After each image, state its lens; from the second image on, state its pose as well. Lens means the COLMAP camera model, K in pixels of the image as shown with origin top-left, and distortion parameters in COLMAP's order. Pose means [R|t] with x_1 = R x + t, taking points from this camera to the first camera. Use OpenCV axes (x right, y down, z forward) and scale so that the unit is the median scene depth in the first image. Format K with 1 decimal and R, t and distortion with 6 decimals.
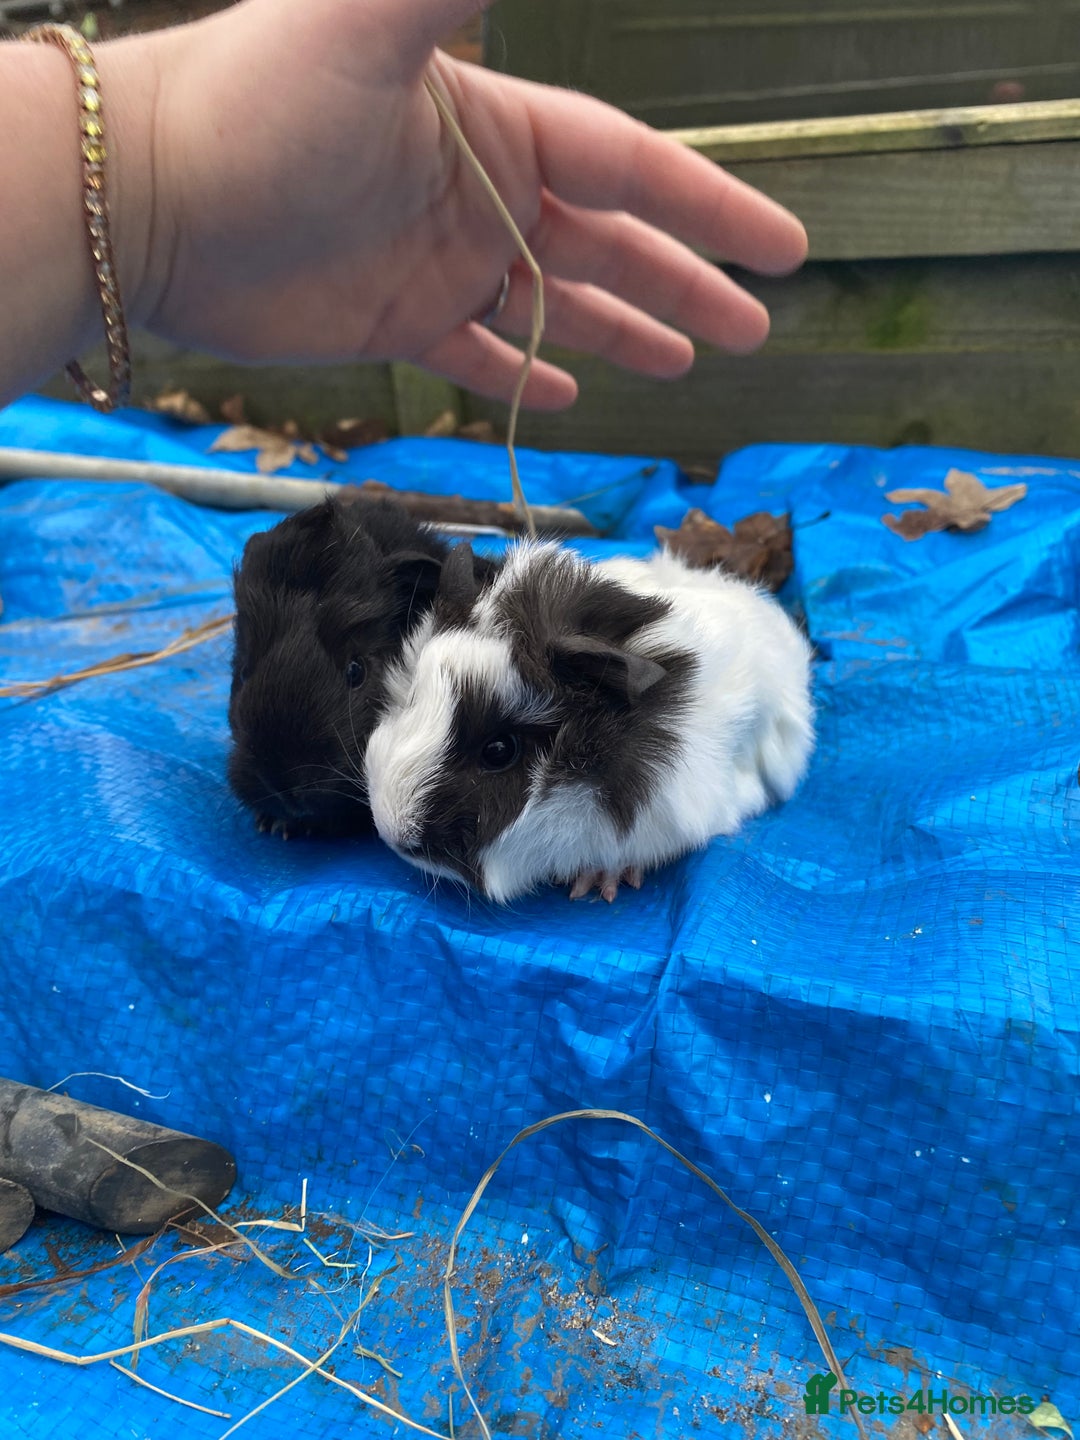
lens RADIAL K [[1099.2, 0, 547.6], [0, 1099.2, 720.1], [0, 0, 1]] dist [-0.021339, 0.018264]
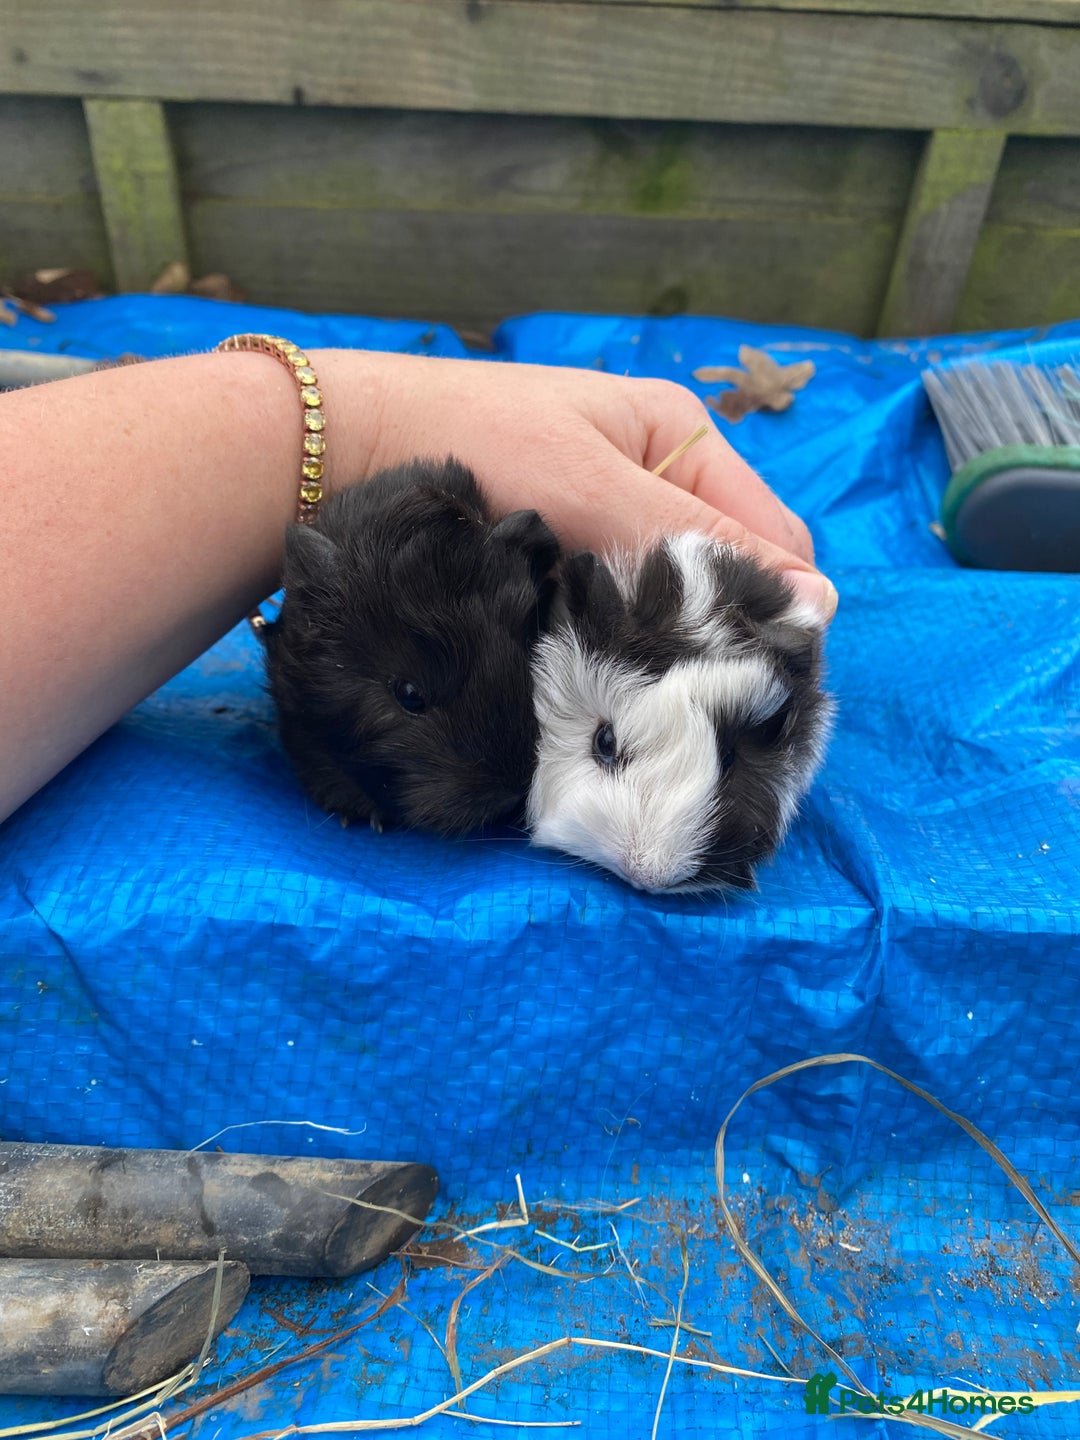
lens RADIAL K [[1099.2, 0, 548.0], [0, 1099.2, 719.1], [0, 0, 1]] dist [-0.021339, 0.018264]
pose [[0.936889, -0.115483, 0.330005, -0.477736], [0.064594, 0.984799, 0.161242, -0.147502], [-0.343609, -0.129749, 0.930106, 0.117658]]
